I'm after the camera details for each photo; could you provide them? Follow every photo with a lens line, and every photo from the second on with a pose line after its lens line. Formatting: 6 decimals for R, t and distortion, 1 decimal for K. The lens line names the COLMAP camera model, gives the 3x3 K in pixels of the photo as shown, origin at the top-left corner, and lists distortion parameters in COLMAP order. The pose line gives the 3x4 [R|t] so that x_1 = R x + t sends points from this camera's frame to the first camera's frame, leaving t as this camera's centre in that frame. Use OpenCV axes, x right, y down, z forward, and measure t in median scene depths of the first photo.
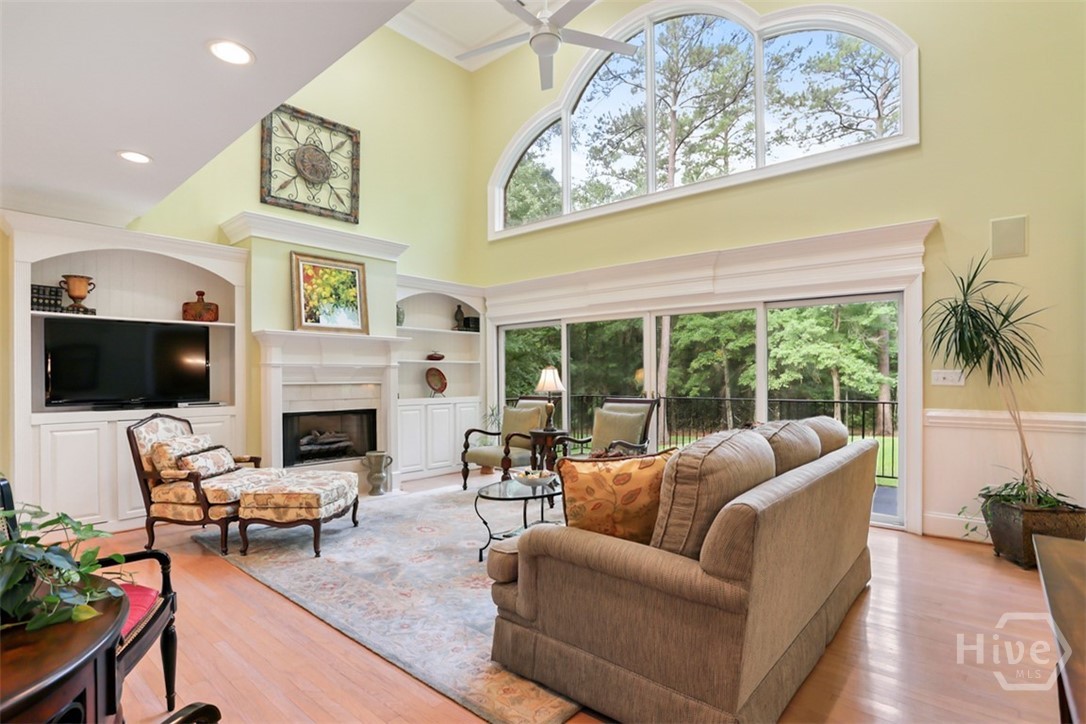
lens RADIAL K [[530.3, 0, 543.0], [0, 530.3, 362.0], [0, 0, 1]] dist [-0.044939, 0.018455]
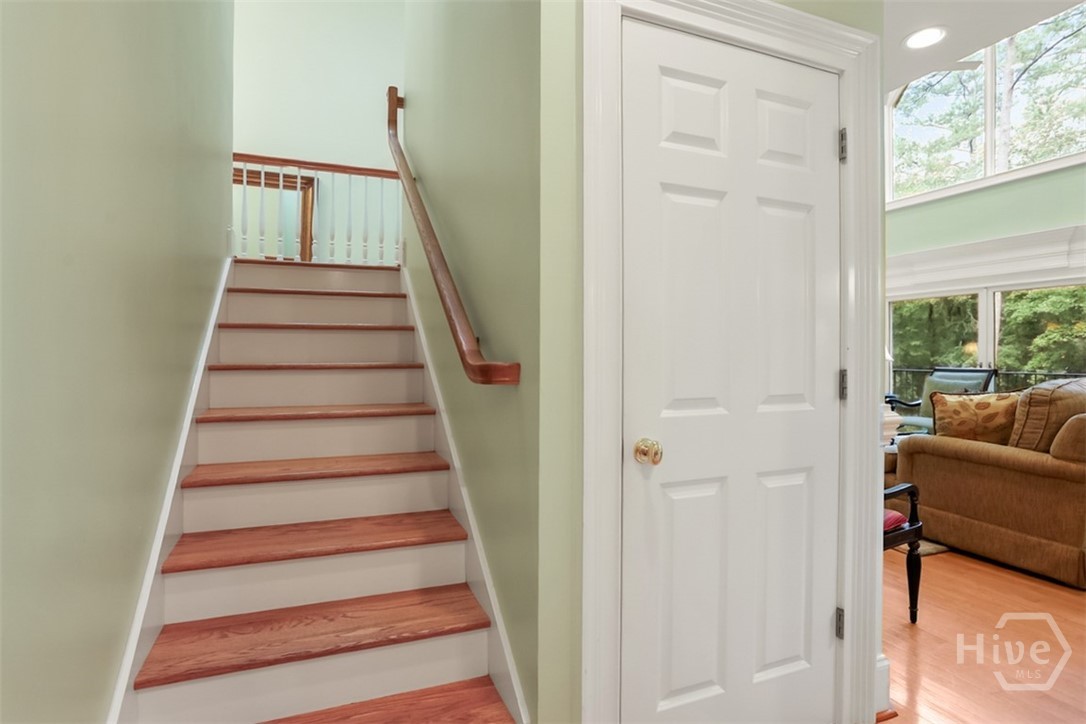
lens RADIAL K [[523.2, 0, 538.2], [0, 523.2, 349.3], [0, 0, 1]] dist [-0.034618, 0.017397]
pose [[0.881032, 0.002224, -0.473052, -0.106151], [0.005046, 0.999888, 0.014099, 0.009910], [0.473030, -0.014809, 0.880922, -0.352482]]
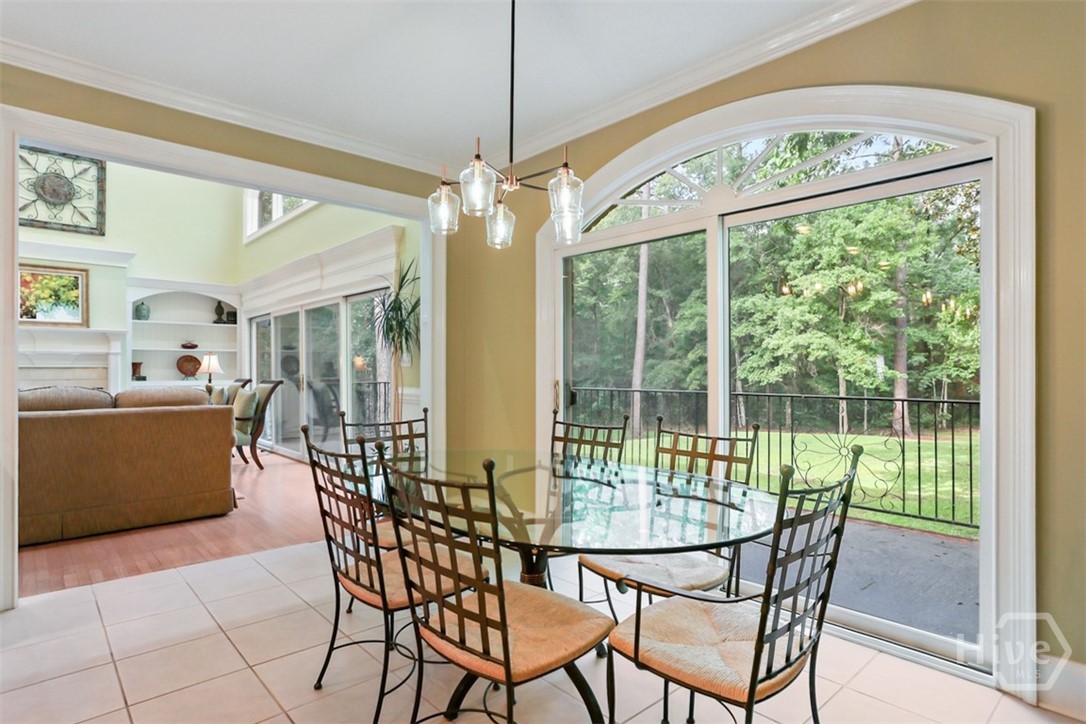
lens RADIAL K [[575.9, 0, 543.0], [0, 575.9, 362.0], [0, 0, 1]] dist [-0.055061, 0.033844]
pose [[0.992784, 0.000367, -0.119919, 0.886643], [0.001101, 0.999925, 0.012175, 0.014068], [0.119914, -0.012219, 0.992709, -0.185744]]
